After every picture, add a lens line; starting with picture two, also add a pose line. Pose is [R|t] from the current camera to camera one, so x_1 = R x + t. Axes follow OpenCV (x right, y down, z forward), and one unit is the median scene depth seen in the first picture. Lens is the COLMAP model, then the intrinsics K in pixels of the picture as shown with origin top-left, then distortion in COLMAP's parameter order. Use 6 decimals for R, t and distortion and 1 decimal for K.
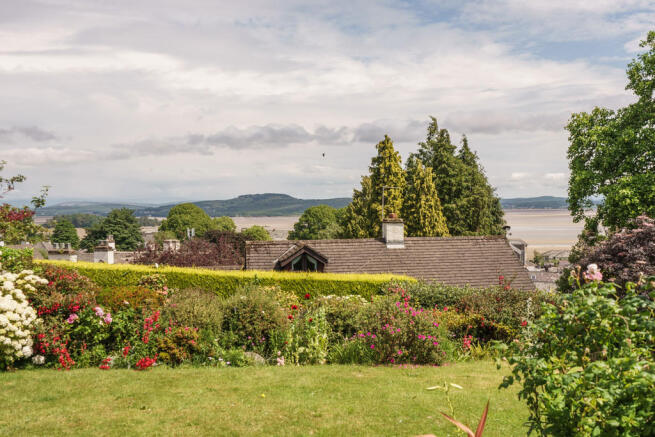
lens RADIAL K [[636.1, 0, 327.5], [0, 636.1, 218.5], [0, 0, 1]] dist [0.013280, 0.003135]
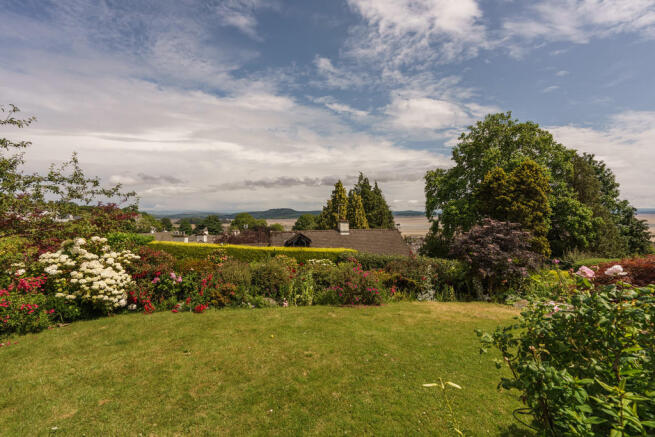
lens RADIAL K [[289.1, 0, 327.5], [0, 289.1, 218.5], [0, 0, 1]] dist [-0.002326, -0.000045]
pose [[0.998240, 0.004098, 0.059163, -0.002488], [-0.003745, 0.999975, -0.006075, 0.000821], [-0.059187, 0.005842, 0.998230, 0.063306]]
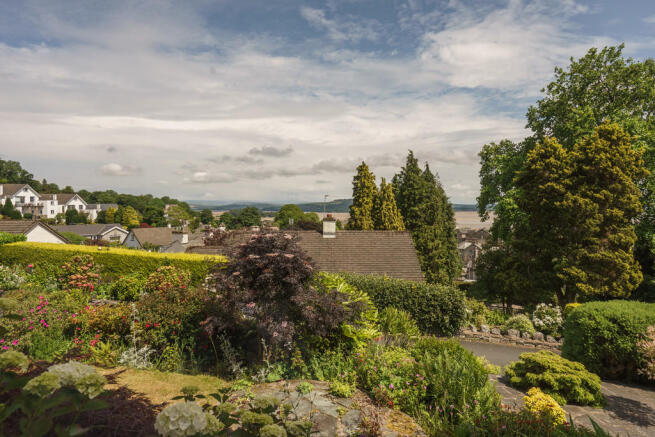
lens RADIAL K [[373.1, 0, 327.5], [0, 373.1, 218.5], [0, 0, 1]] dist [-0.026818, -0.000182]
pose [[0.979566, 0.019029, -0.200221, 0.215810], [-0.016317, 0.999752, 0.015184, -0.008274], [0.200460, -0.011607, 0.979633, 0.119354]]
